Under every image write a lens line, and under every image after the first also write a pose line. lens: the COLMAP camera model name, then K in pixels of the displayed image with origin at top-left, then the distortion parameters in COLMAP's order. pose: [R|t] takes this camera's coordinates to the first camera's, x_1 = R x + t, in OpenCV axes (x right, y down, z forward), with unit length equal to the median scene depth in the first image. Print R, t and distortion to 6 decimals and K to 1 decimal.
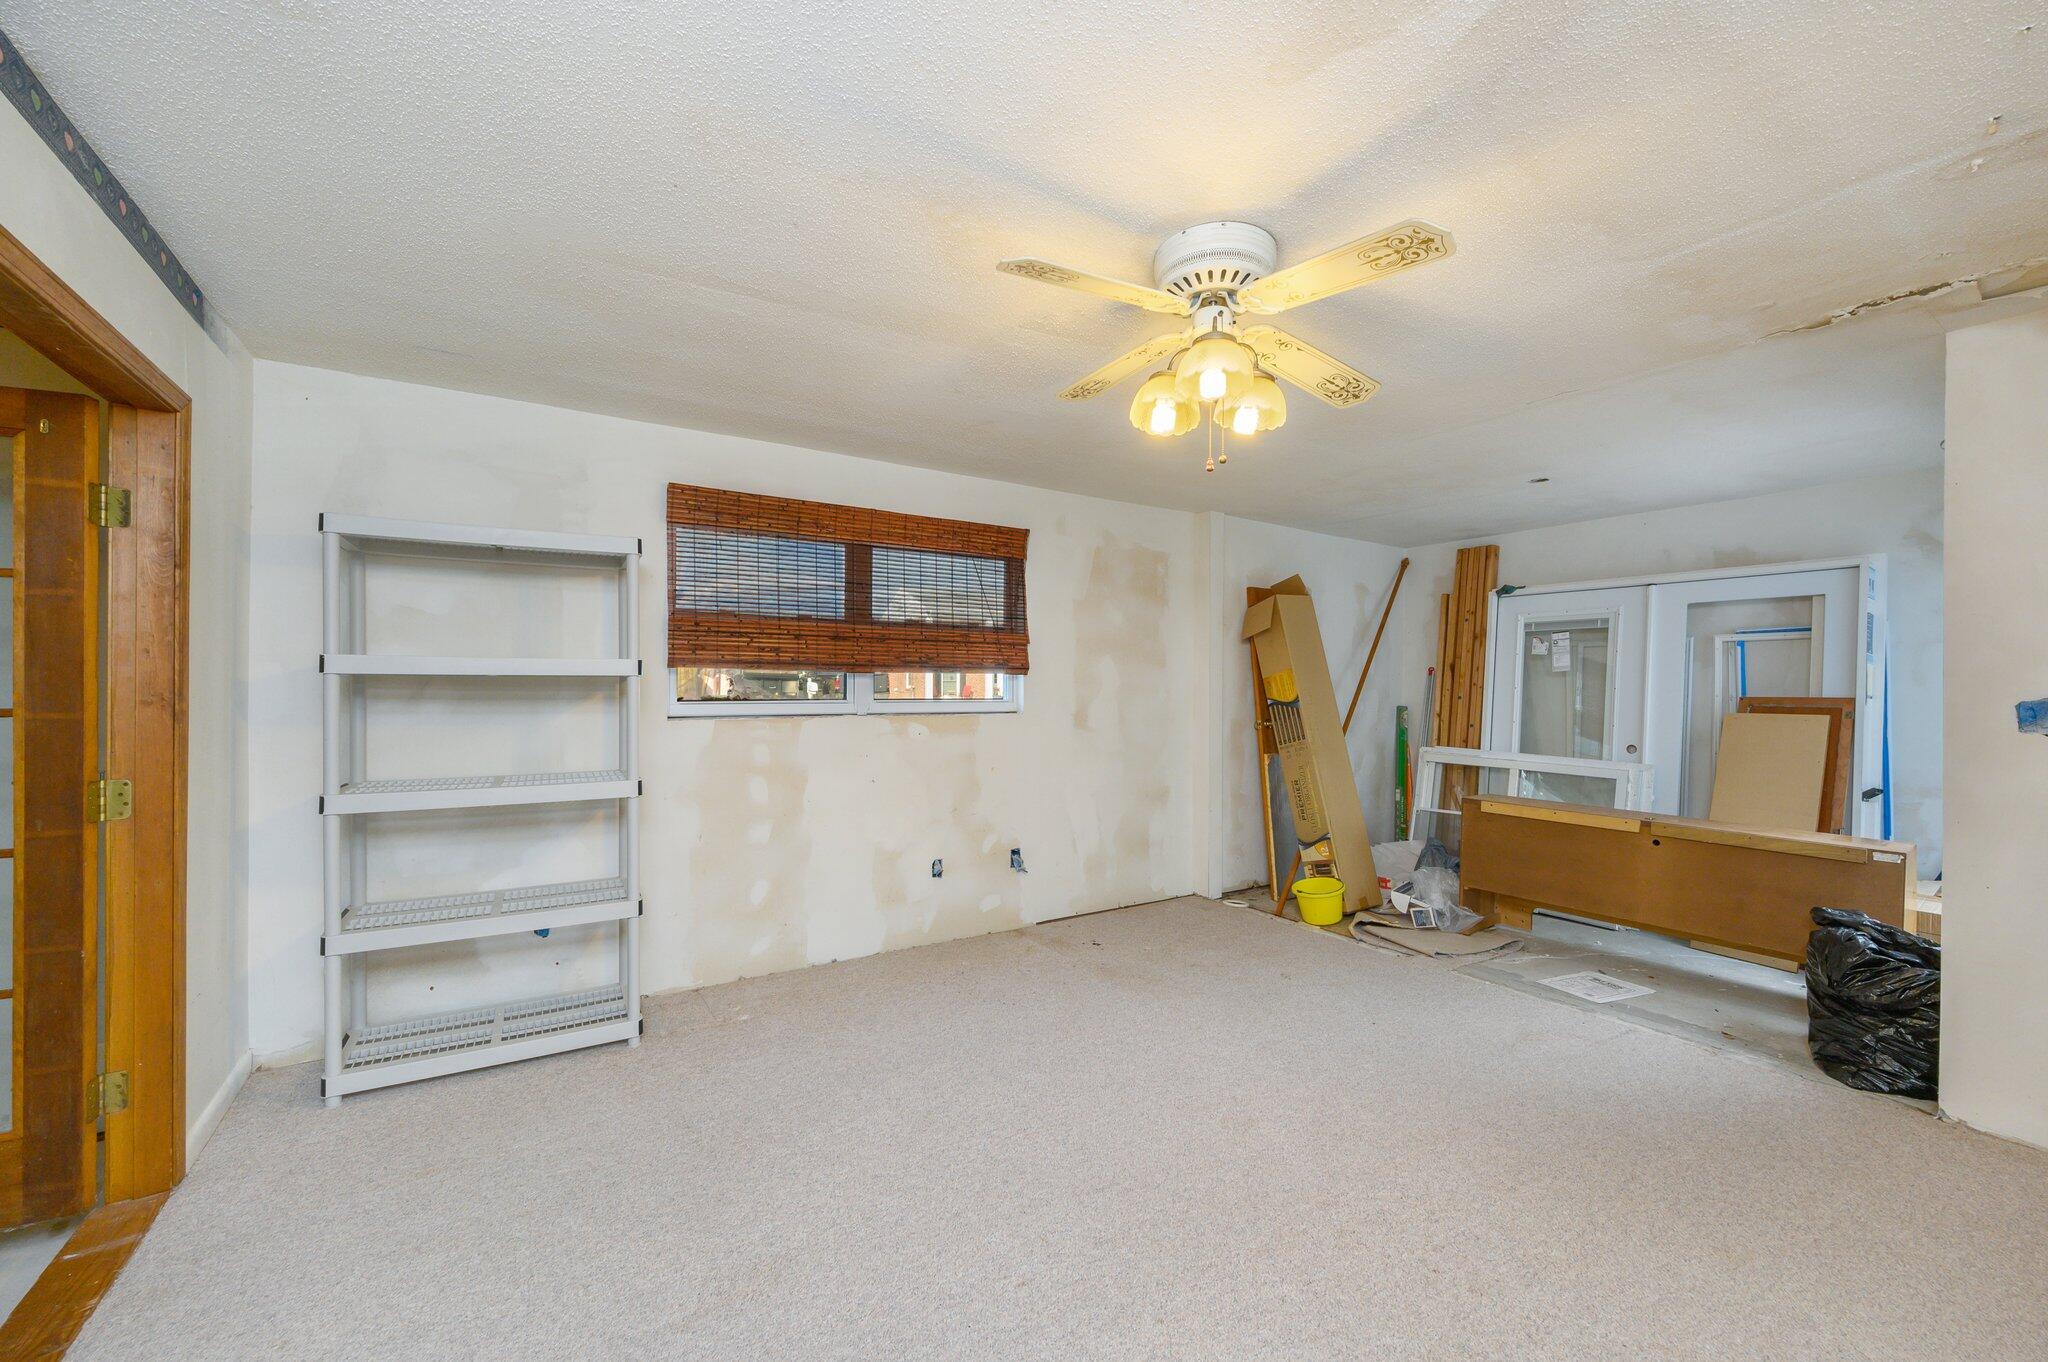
lens RADIAL K [[821.7, 0, 1021.8], [0, 821.7, 688.6], [0, 0, 1]] dist [0.001557, 0.000027]
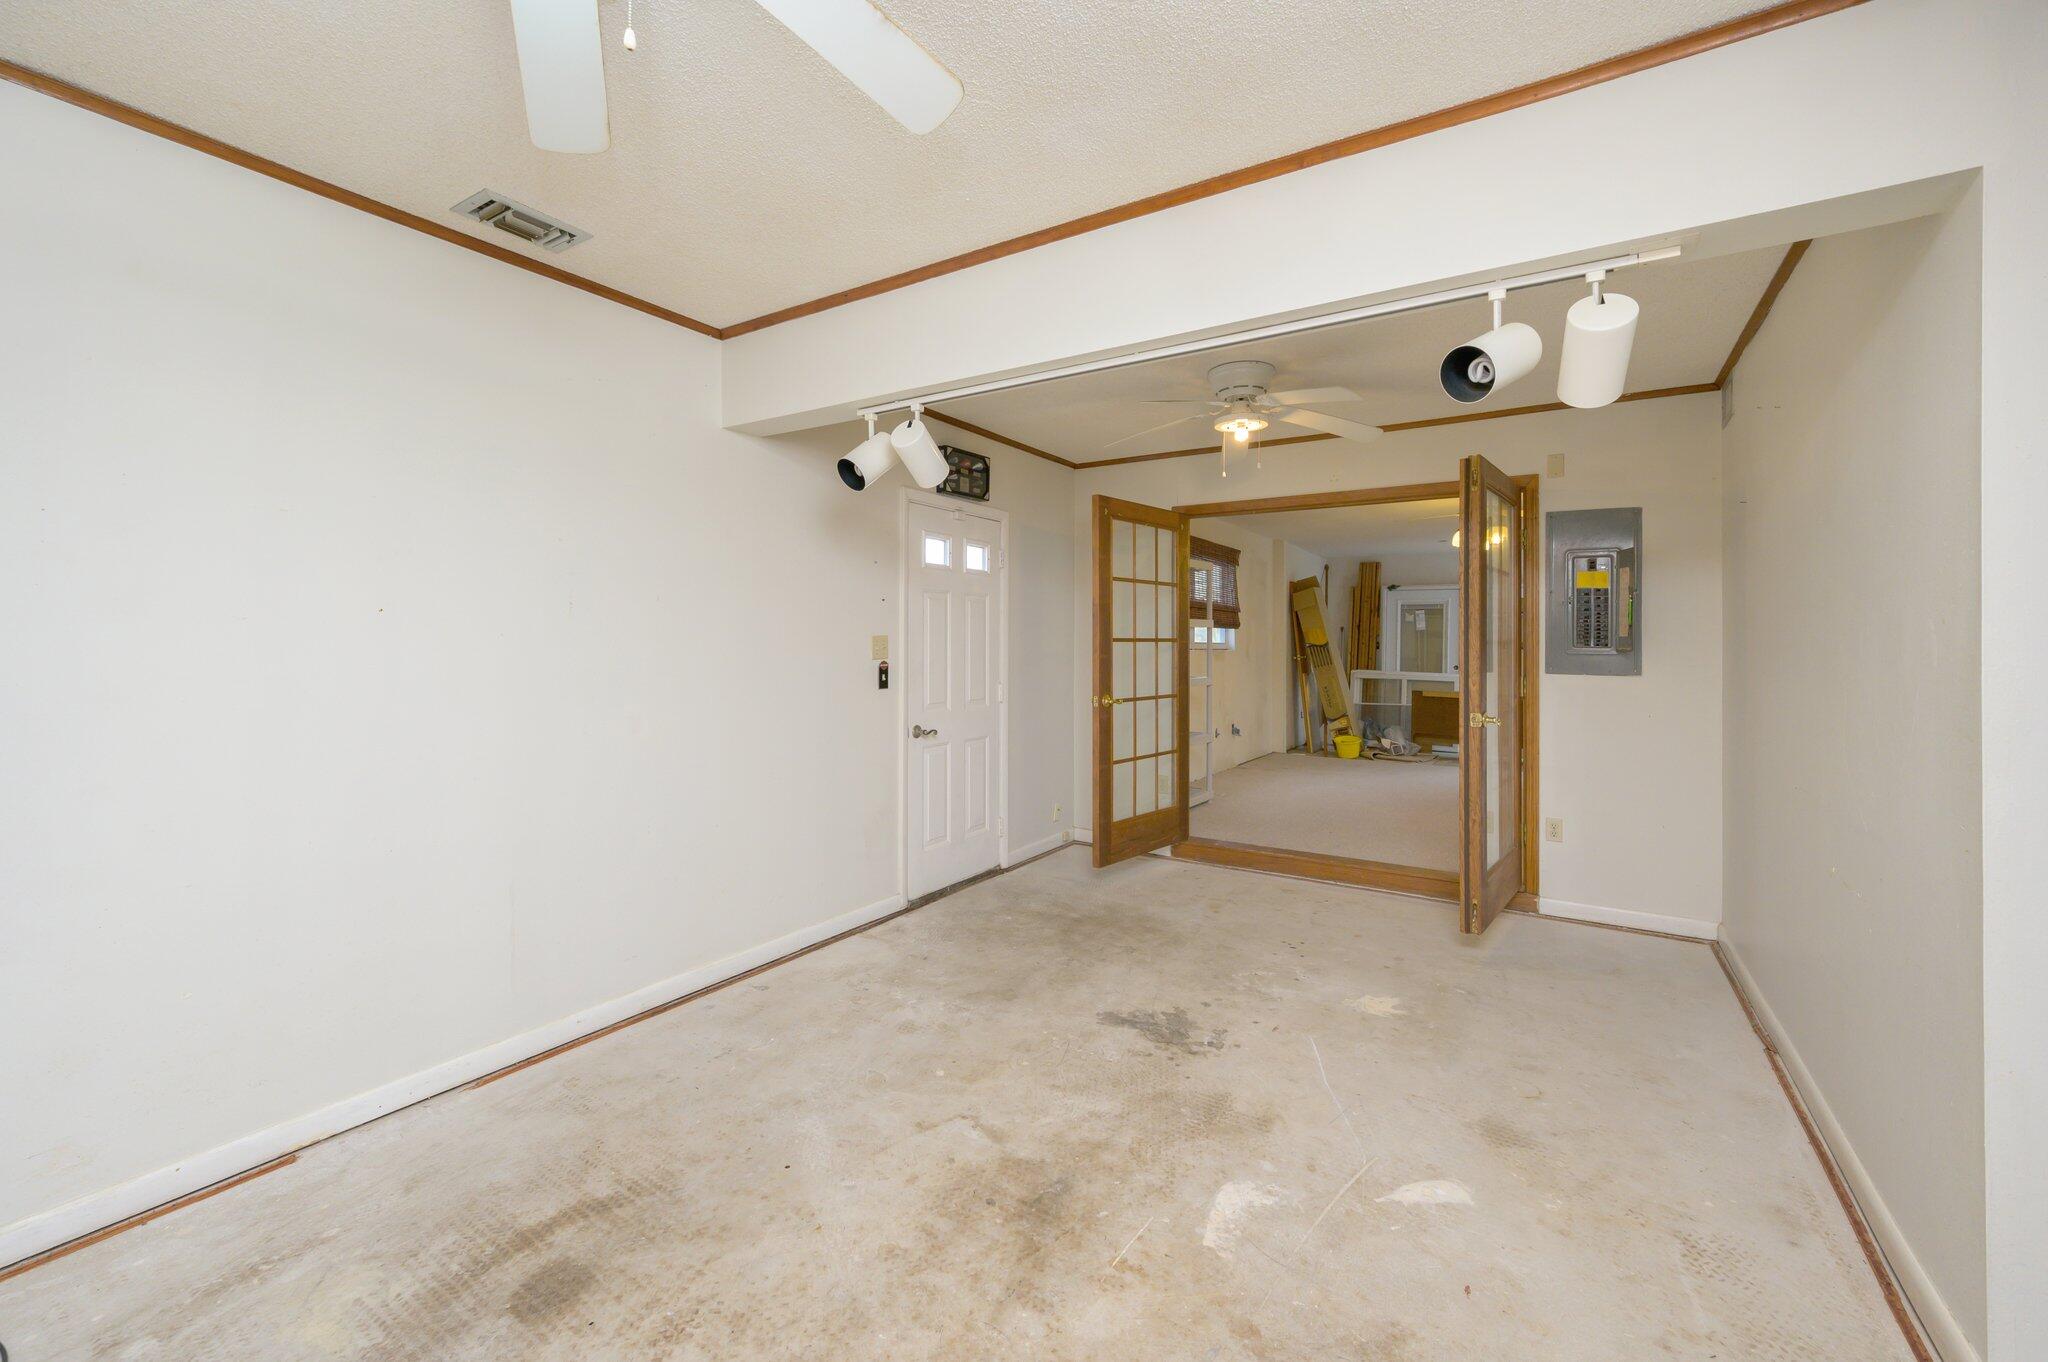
lens RADIAL K [[821.7, 0, 1033.6], [0, 821.7, 665.2], [0, 0, 1]] dist [0.001557, 0.000027]
pose [[0.909943, -0.007704, 0.414663, -1.005915], [-0.003442, 0.999653, 0.026124, 0.014976], [-0.414720, -0.025199, 0.909600, -0.413269]]
